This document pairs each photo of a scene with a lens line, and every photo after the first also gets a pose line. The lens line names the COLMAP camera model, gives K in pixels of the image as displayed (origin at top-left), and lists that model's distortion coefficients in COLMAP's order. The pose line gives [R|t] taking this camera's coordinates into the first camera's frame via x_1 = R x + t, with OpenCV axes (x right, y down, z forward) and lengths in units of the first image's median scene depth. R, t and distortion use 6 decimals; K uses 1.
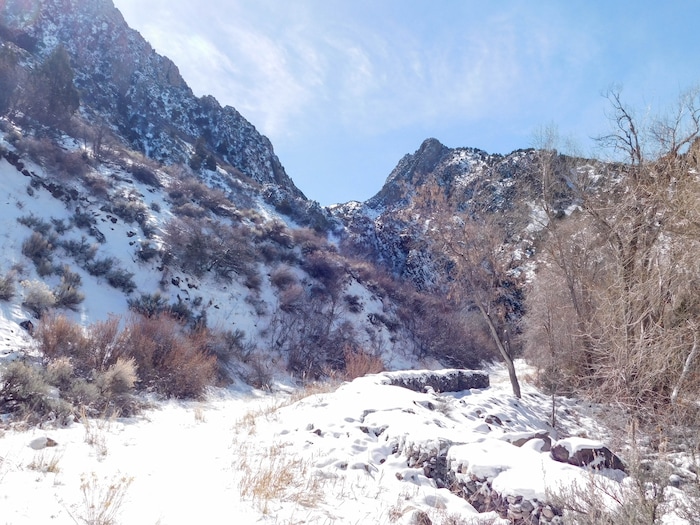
lens RADIAL K [[647.7, 0, 350.0], [0, 647.7, 262.5], [0, 0, 1]] dist [0.015513, 0.006024]
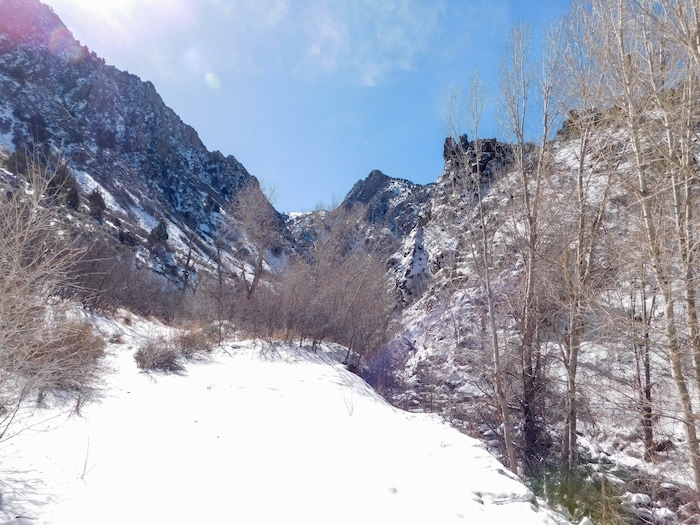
lens RADIAL K [[482.6, 0, 350.0], [0, 482.6, 262.5], [0, 0, 1]] dist [-0.002045, 0.000034]
pose [[0.998257, 0.022199, 0.054678, 0.023779], [-0.023338, 0.999522, 0.020280, -0.014254], [-0.054201, -0.021521, 0.998298, -0.098666]]
